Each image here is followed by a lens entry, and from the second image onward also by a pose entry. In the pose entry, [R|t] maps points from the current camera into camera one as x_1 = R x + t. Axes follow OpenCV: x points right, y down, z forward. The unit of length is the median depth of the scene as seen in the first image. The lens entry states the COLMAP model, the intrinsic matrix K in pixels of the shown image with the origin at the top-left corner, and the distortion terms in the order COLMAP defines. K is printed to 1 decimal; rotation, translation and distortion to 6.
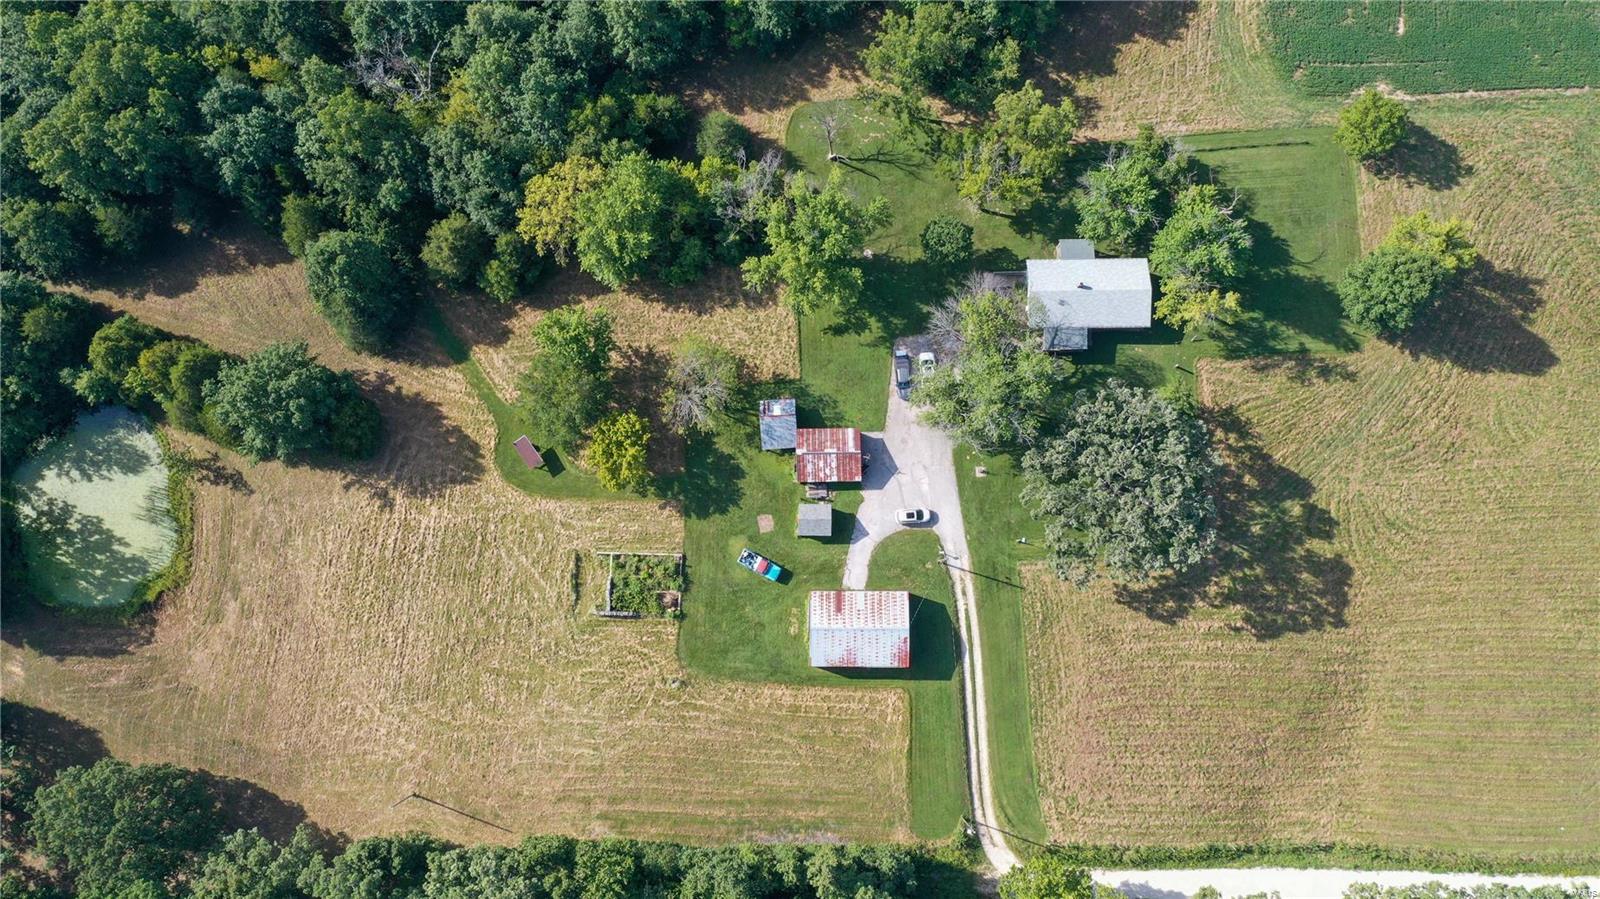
lens RADIAL K [[1270.2, 0, 801.3], [0, 1270.2, 451.2], [0, 0, 1]] dist [-0.003381, -0.003650]
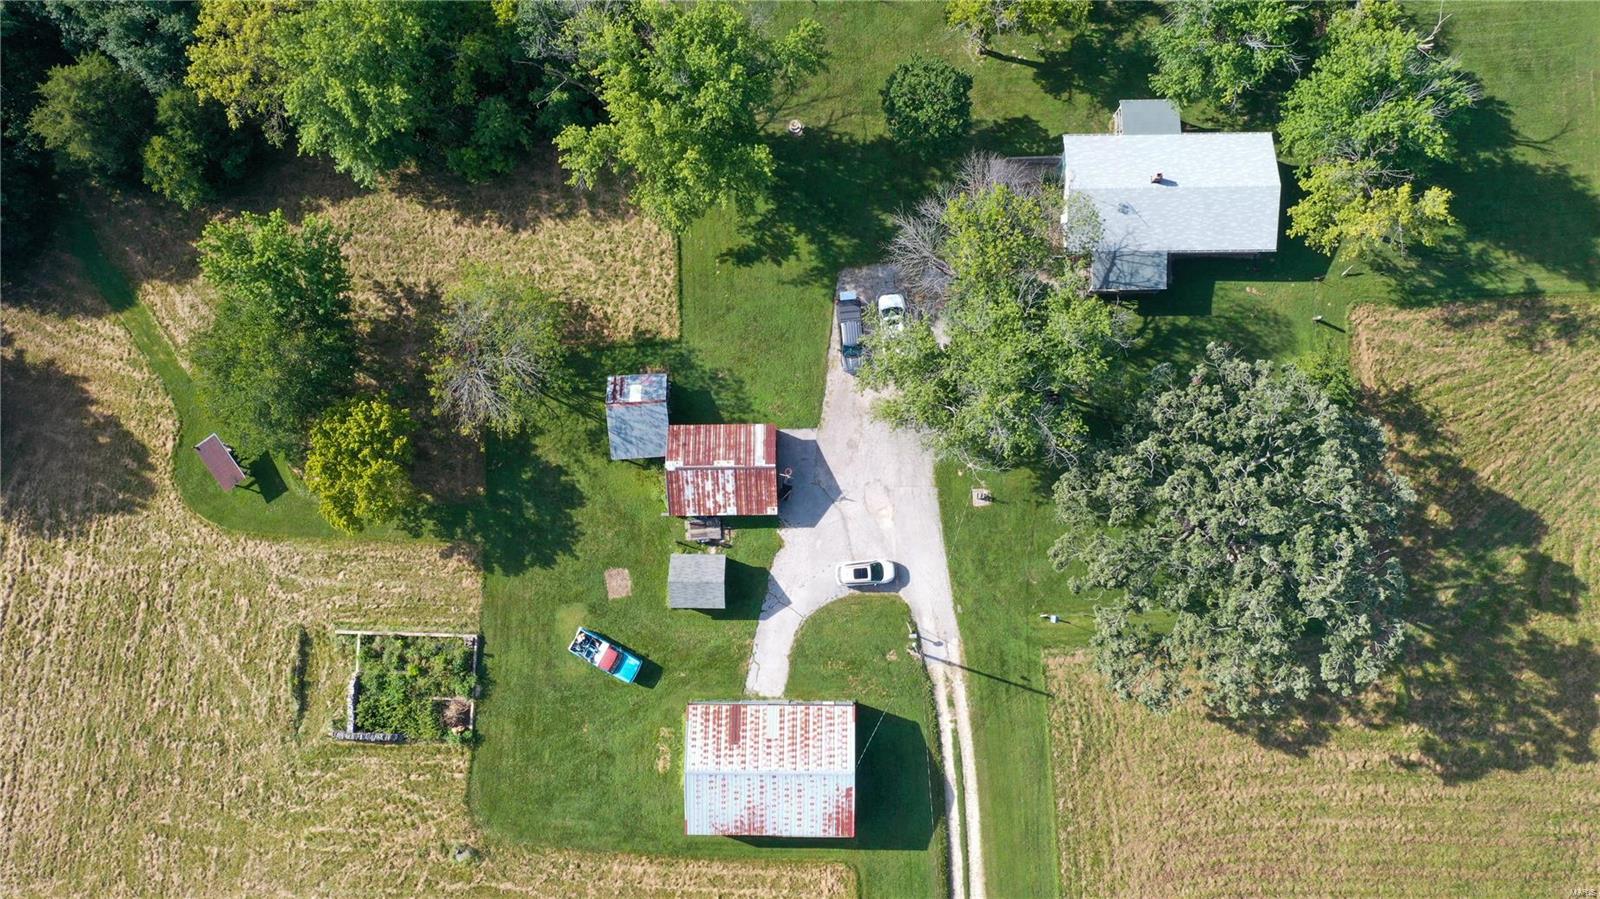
lens RADIAL K [[1270.2, 0, 797.7], [0, 1270.2, 446.4], [0, 0, 1]] dist [-0.003381, -0.003650]
pose [[0.999976, 0.002128, -0.006648, 0.060297], [-0.001780, 0.998646, 0.051985, -0.038505], [0.006750, -0.051972, 0.998626, 0.413341]]
